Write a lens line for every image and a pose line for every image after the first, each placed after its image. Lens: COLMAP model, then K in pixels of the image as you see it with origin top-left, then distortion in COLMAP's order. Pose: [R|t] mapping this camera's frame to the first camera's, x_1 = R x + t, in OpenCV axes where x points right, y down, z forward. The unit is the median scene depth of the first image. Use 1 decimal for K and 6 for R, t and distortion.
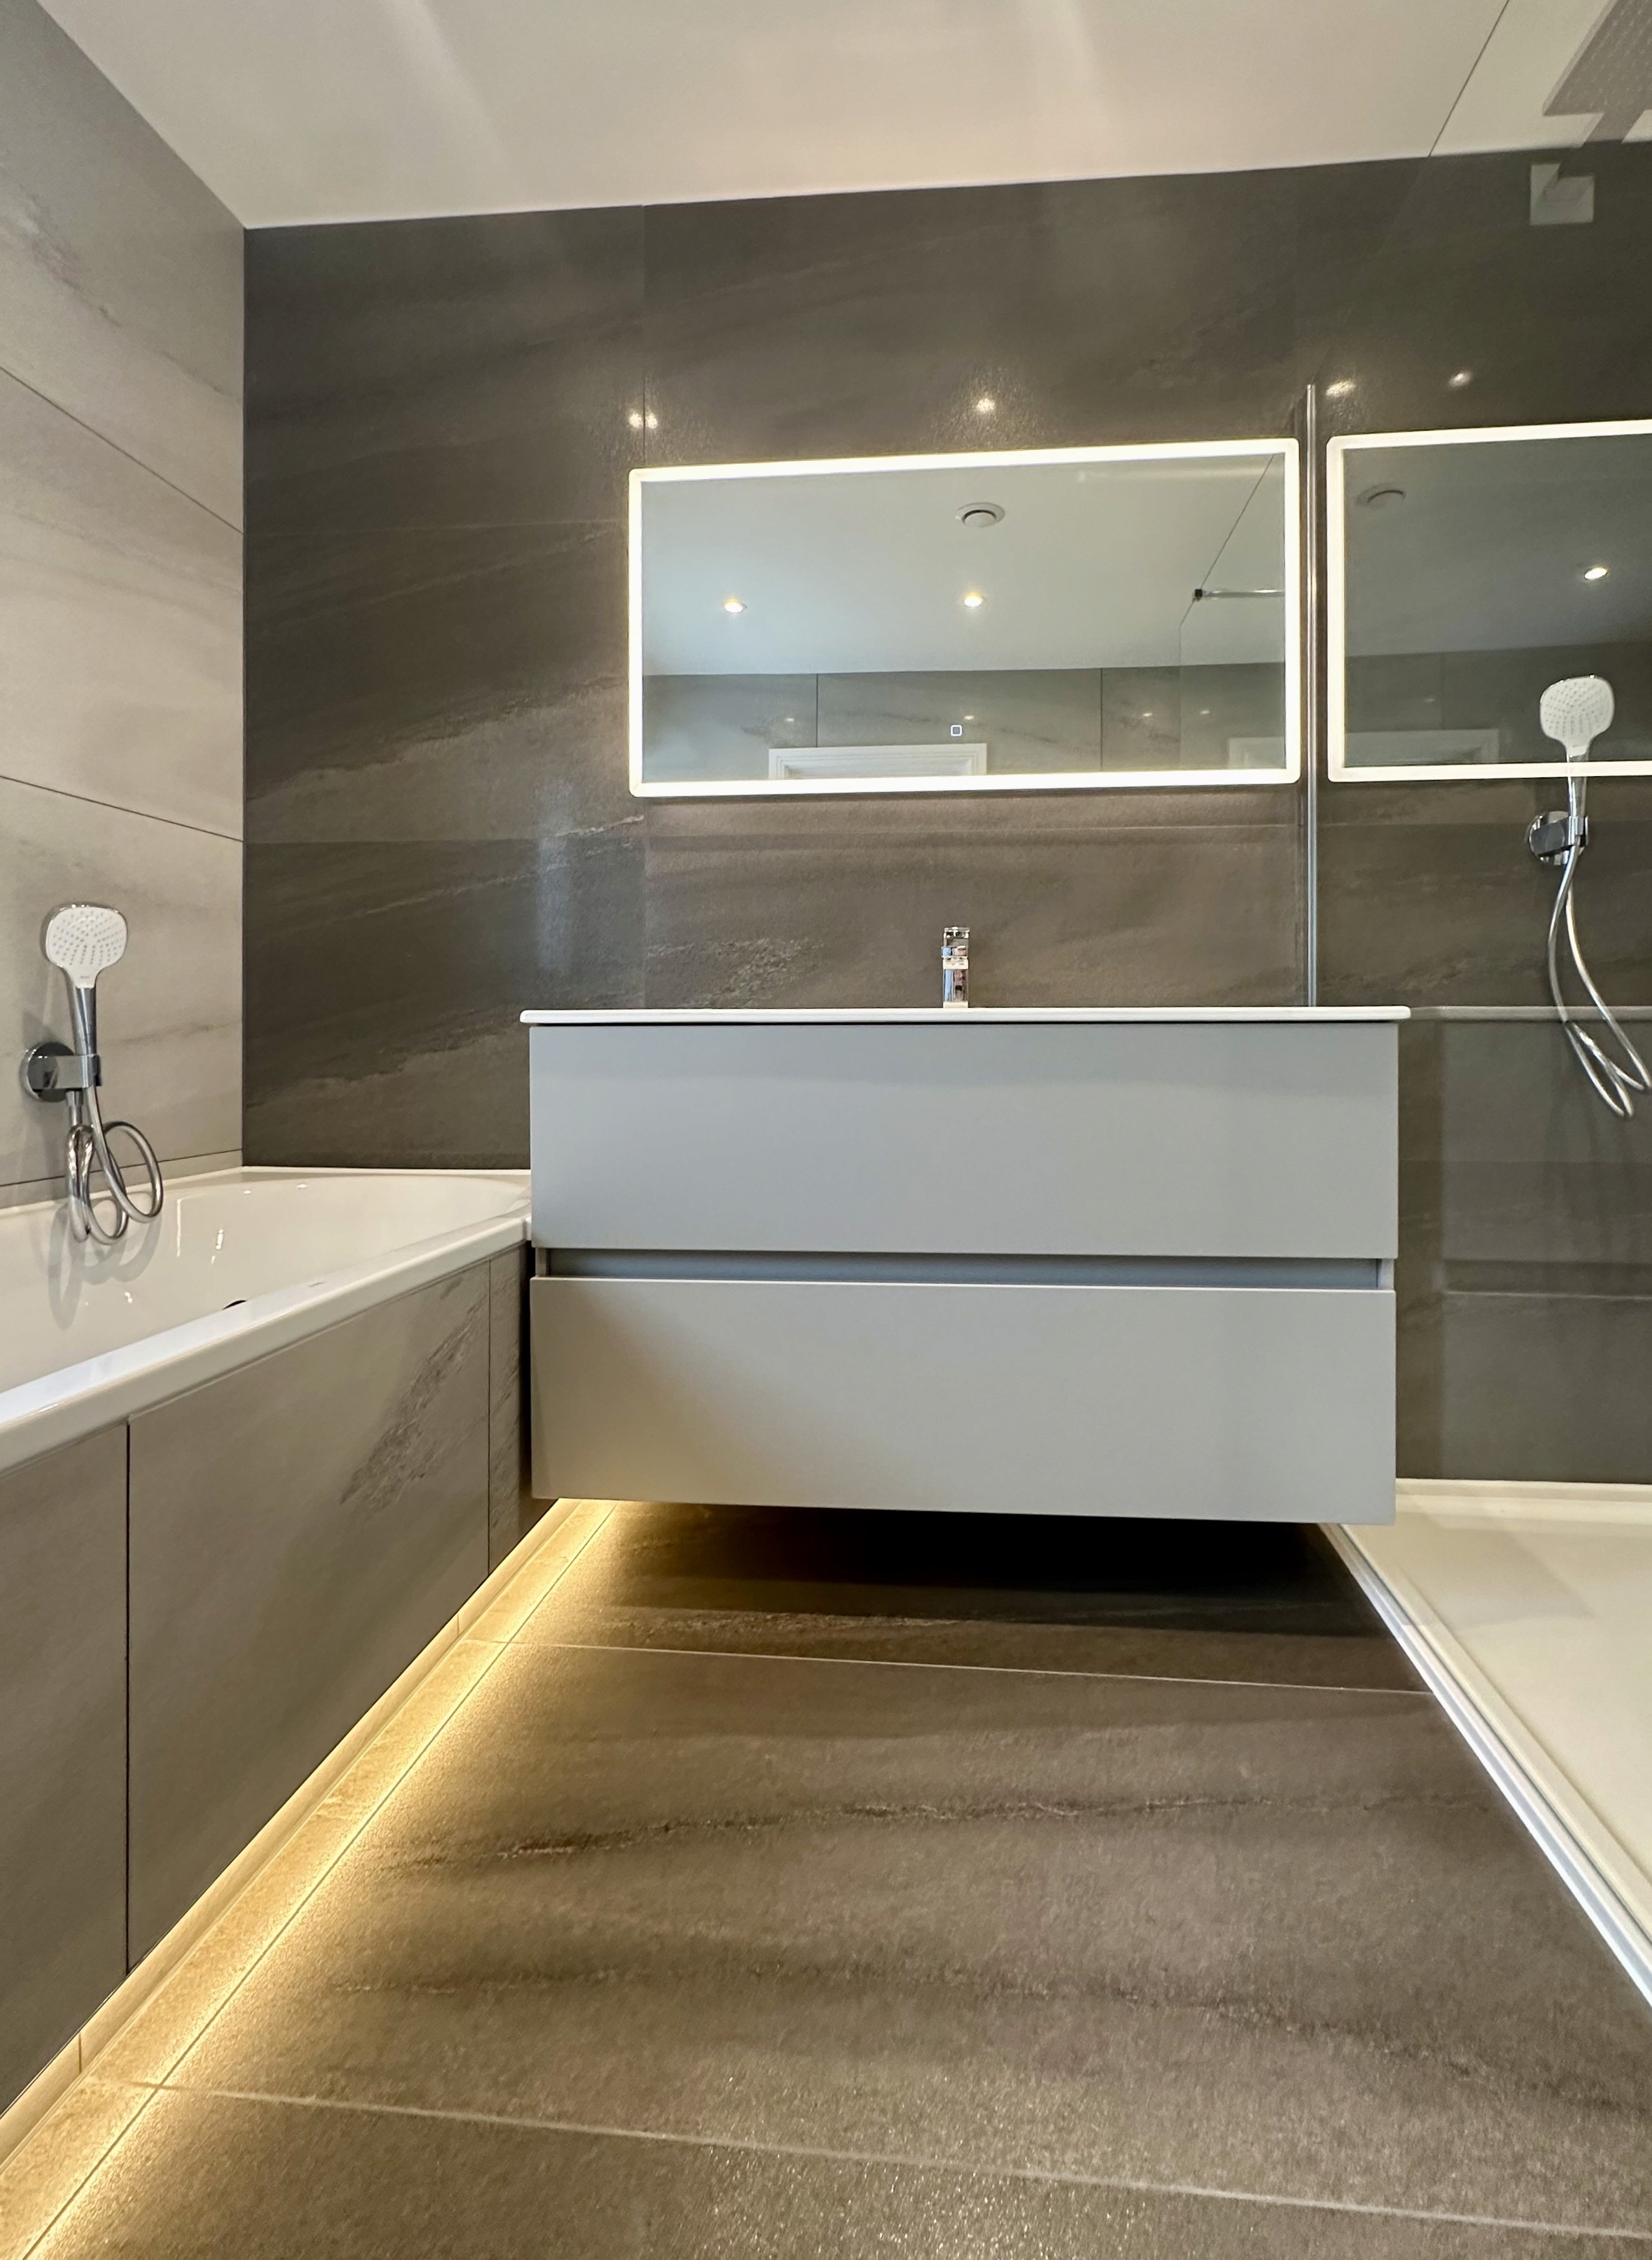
lens RADIAL K [[1020.9, 0, 818.7], [0, 1020.9, 1068.4], [0, 0, 1]] dist [-0.000589, -0.000371]
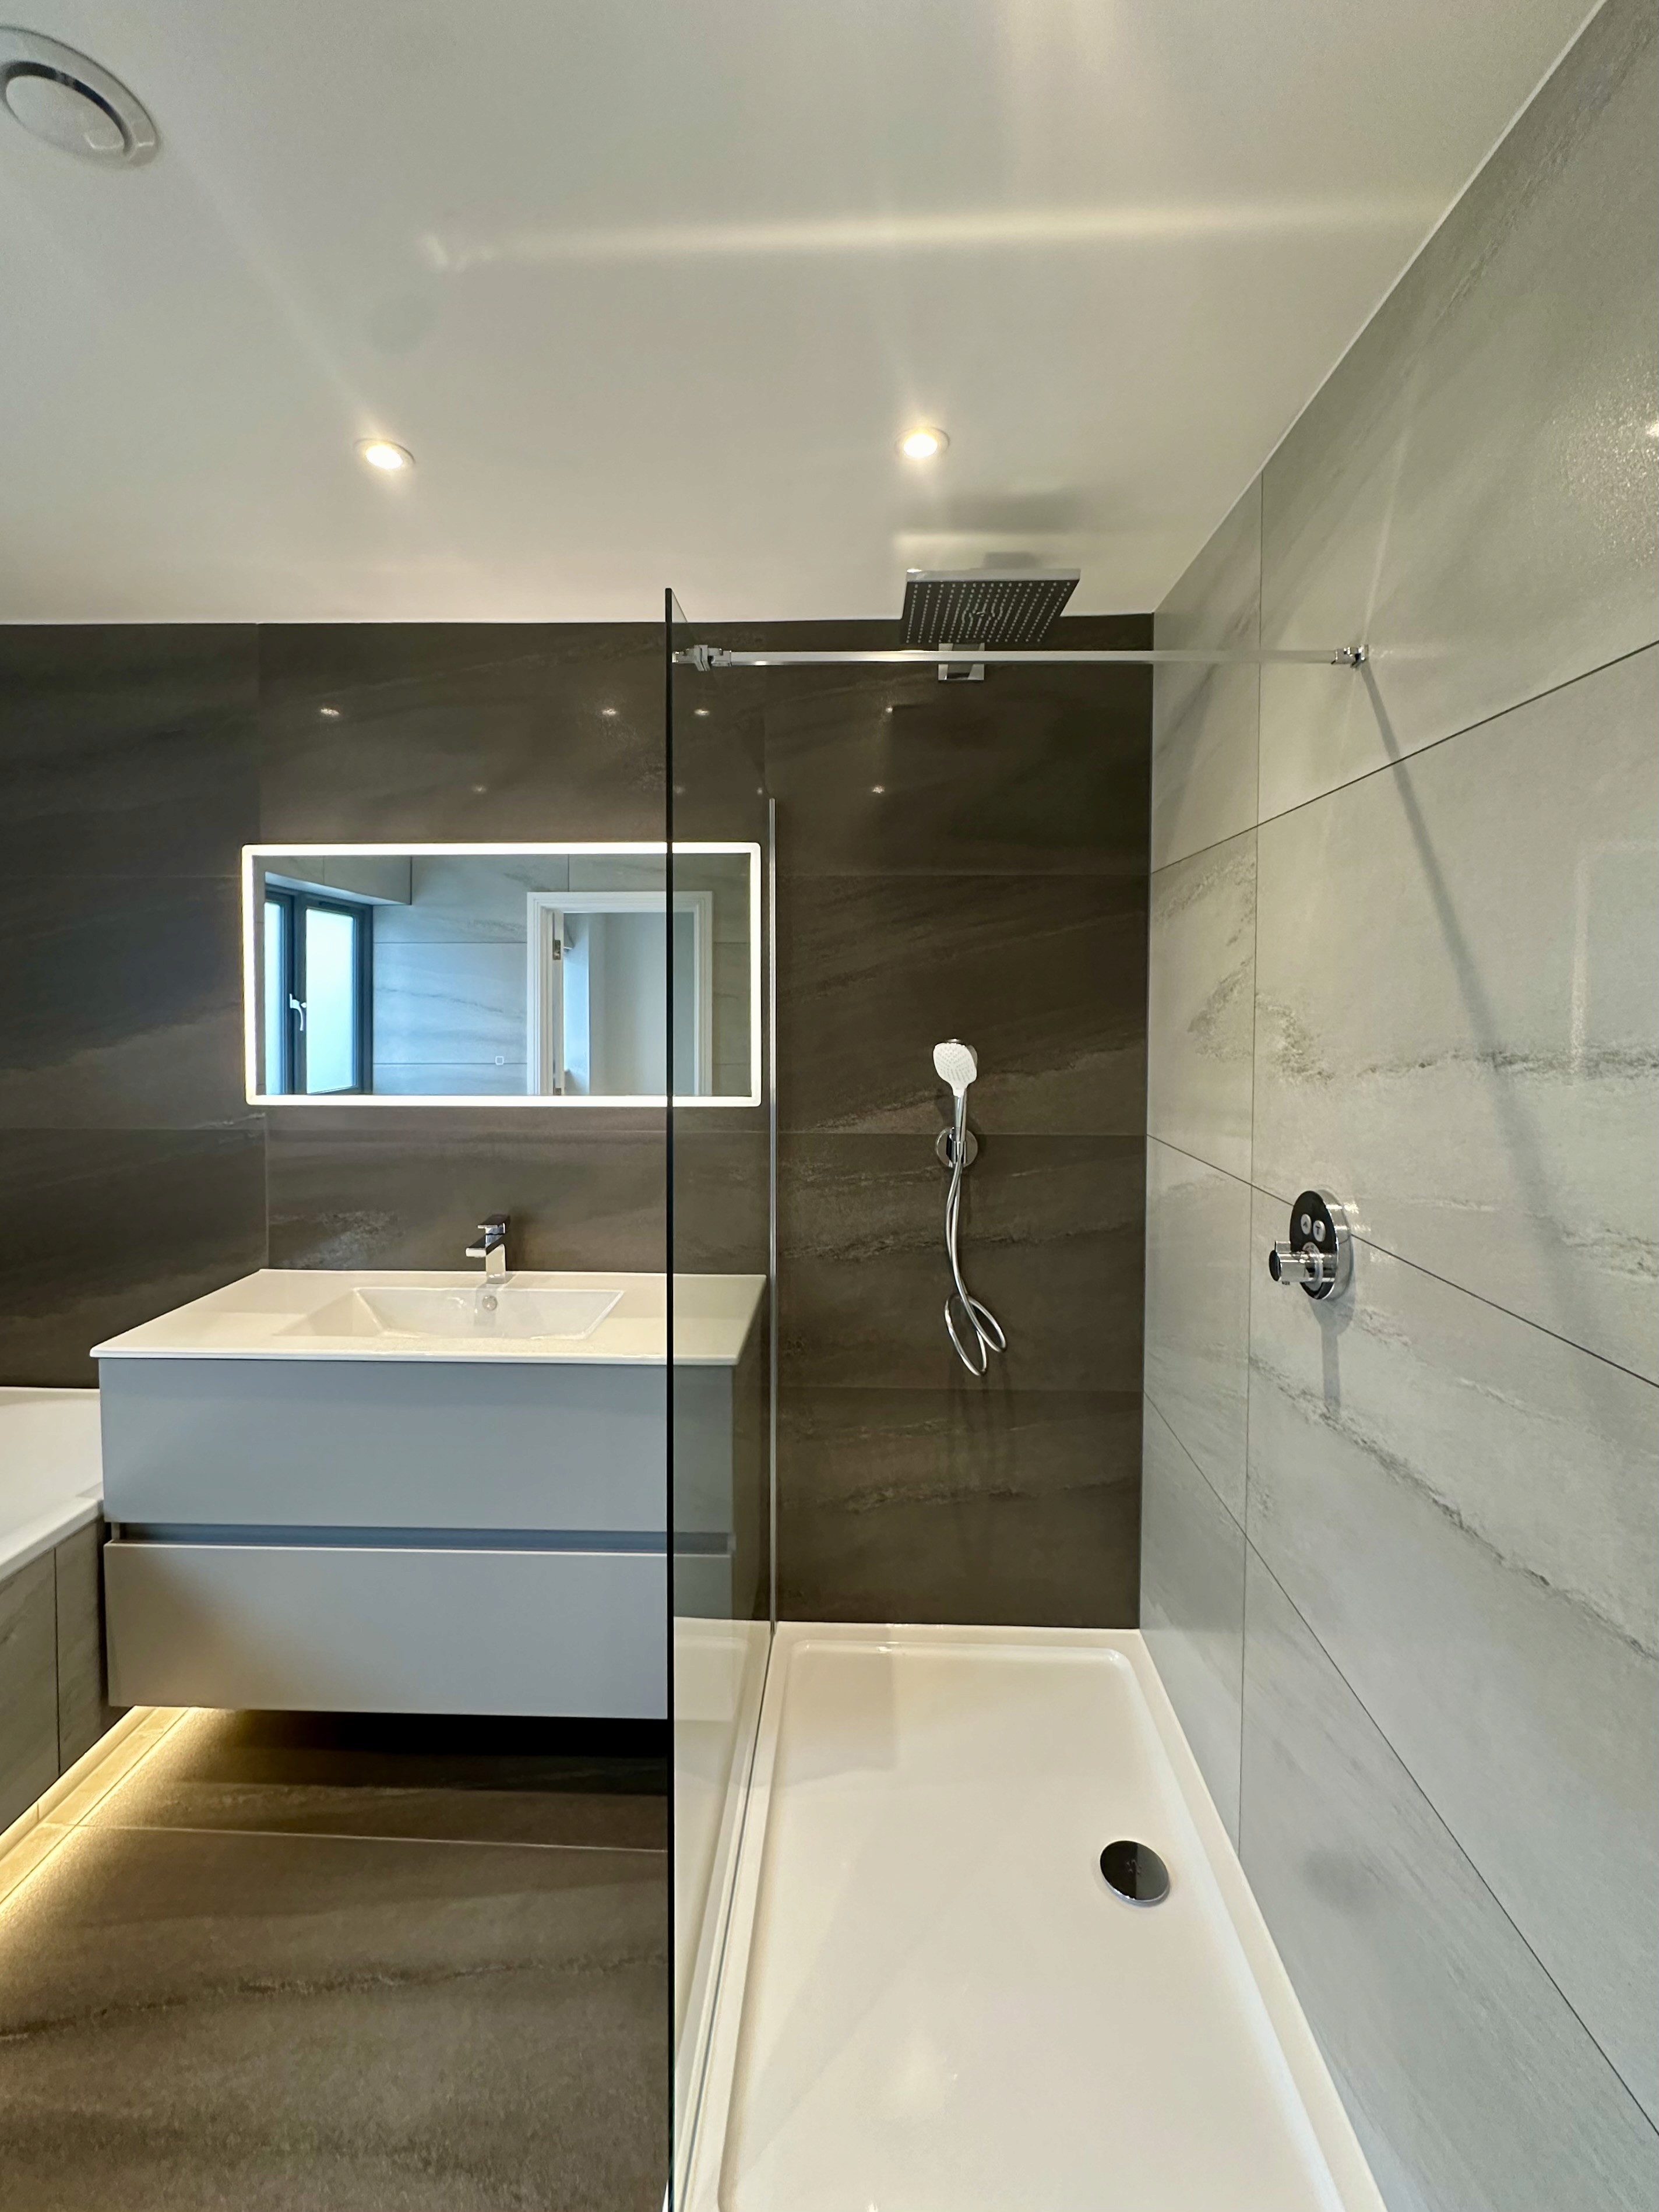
lens RADIAL K [[959.4, 0, 829.2], [0, 959.4, 997.5], [0, 0, 1]] dist [-0.009914, 0.003332]
pose [[0.998773, 0.003071, 0.049435, 0.605011], [-0.004453, 0.999602, 0.027870, -0.552859], [-0.049330, -0.028056, 0.998388, -0.271294]]
